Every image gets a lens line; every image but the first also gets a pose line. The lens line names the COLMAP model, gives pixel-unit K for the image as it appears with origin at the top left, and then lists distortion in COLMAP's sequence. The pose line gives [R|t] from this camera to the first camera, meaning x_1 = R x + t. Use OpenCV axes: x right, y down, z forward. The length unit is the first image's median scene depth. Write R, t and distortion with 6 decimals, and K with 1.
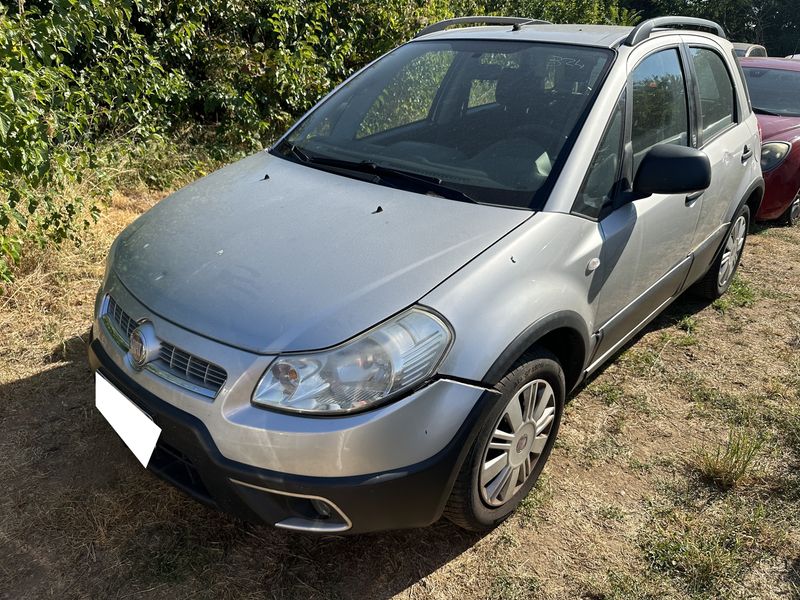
lens RADIAL K [[562.6, 0, 402.3], [0, 562.6, 302.1], [0, 0, 1]] dist [-0.012376, -0.004950]
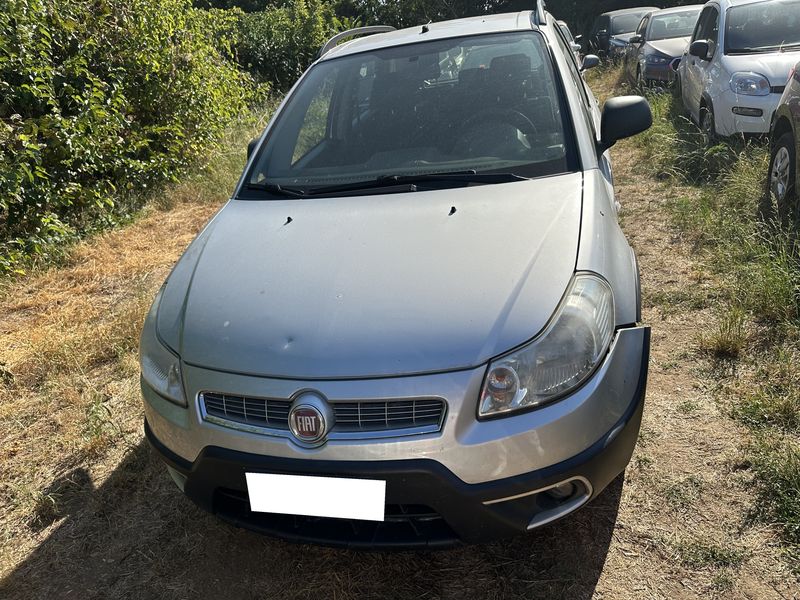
lens RADIAL K [[562.6, 0, 401.7], [0, 562.6, 298.4], [0, 0, 1]] dist [-0.012376, -0.004950]
pose [[0.881057, -0.323117, 0.345447, -0.430249], [0.336002, 0.941562, 0.023730, -0.056274], [-0.332927, 0.095164, 0.938138, 0.072622]]
